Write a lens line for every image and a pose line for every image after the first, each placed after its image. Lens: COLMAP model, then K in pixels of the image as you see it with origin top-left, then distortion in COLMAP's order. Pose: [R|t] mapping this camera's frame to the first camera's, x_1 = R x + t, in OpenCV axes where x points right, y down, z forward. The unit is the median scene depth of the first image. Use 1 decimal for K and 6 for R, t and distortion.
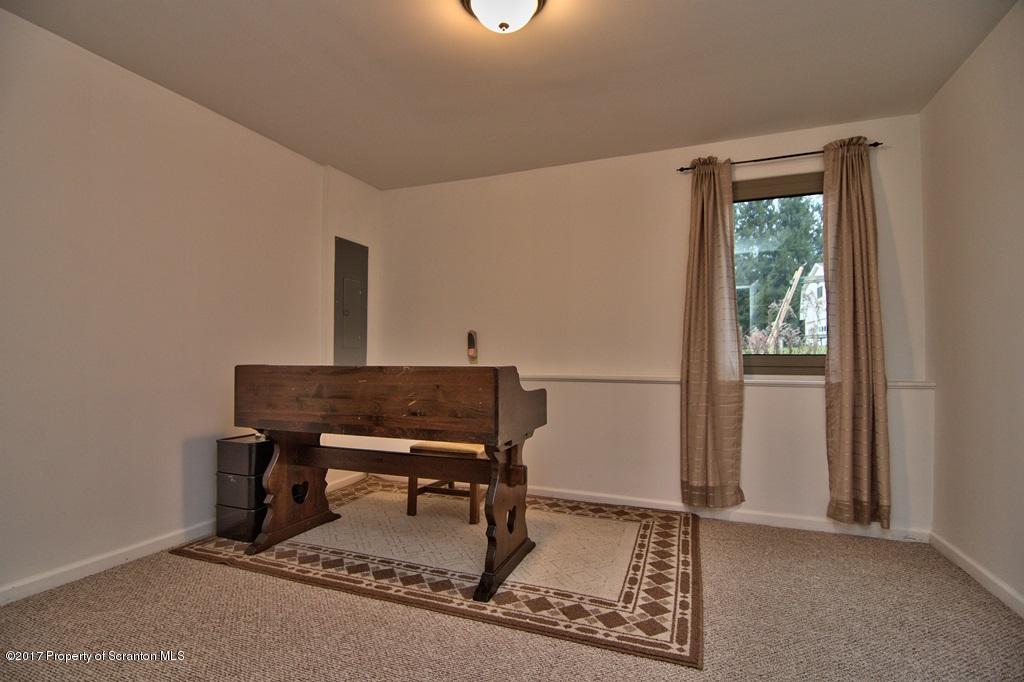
lens RADIAL K [[484.0, 0, 510.7], [0, 484.0, 337.7], [0, 0, 1]] dist [-0.011978, -0.006012]
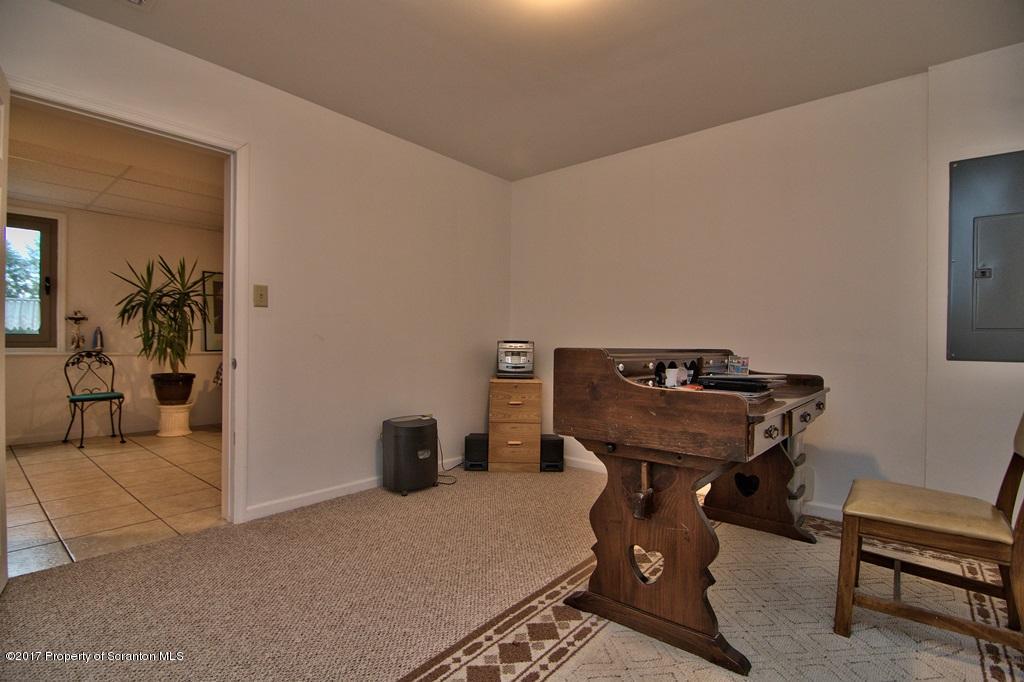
lens RADIAL K [[484.0, 0, 512.4], [0, 484.0, 346.6], [0, 0, 1]] dist [-0.011978, -0.006012]
pose [[-0.332771, -0.003488, -0.943001, 0.848105], [0.036008, 0.999217, -0.016403, 0.057390], [0.942320, -0.039414, -0.332385, 1.199975]]
